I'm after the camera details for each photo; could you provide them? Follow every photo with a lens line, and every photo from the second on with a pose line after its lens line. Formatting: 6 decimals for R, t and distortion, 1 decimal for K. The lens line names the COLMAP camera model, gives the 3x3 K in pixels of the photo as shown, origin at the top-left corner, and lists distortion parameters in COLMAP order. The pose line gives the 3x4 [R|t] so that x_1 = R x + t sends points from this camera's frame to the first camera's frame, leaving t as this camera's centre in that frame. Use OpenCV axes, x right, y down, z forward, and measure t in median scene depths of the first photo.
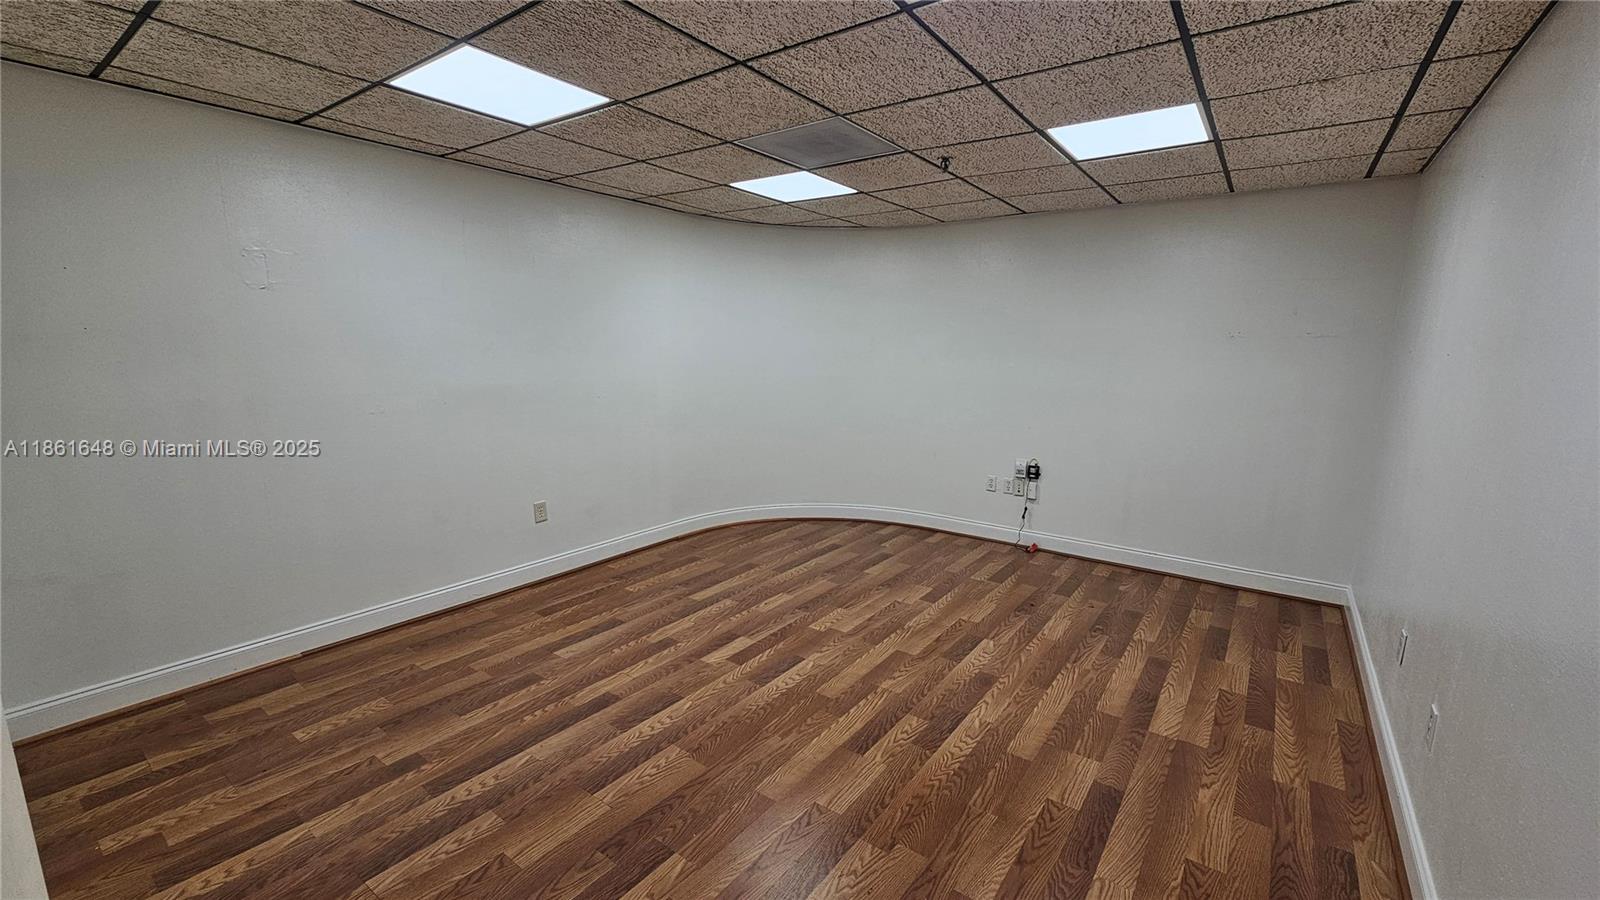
lens RADIAL K [[653.2, 0, 805.4], [0, 653.2, 464.4], [0, 0, 1]] dist [-0.002682, 0.000767]
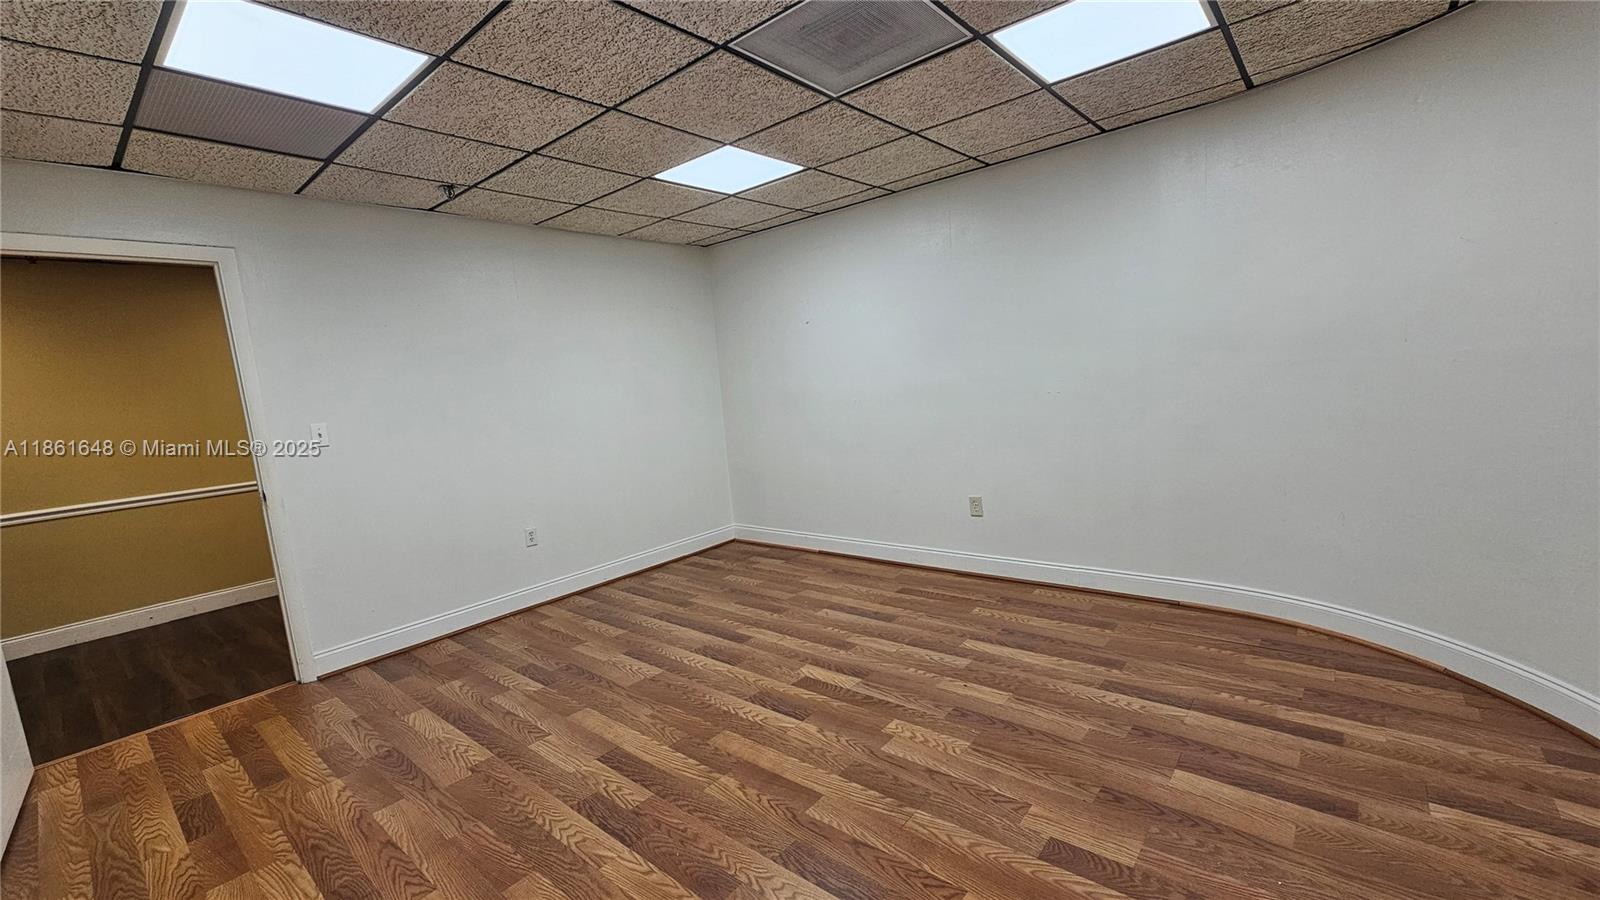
lens RADIAL K [[653.2, 0, 805.4], [0, 653.2, 464.4], [0, 0, 1]] dist [-0.002682, 0.000767]
pose [[-0.073242, 0.127668, -0.989109, 0.729838], [-0.104224, 0.985362, 0.134902, -0.120519], [0.991853, 0.112969, -0.058864, 0.975715]]
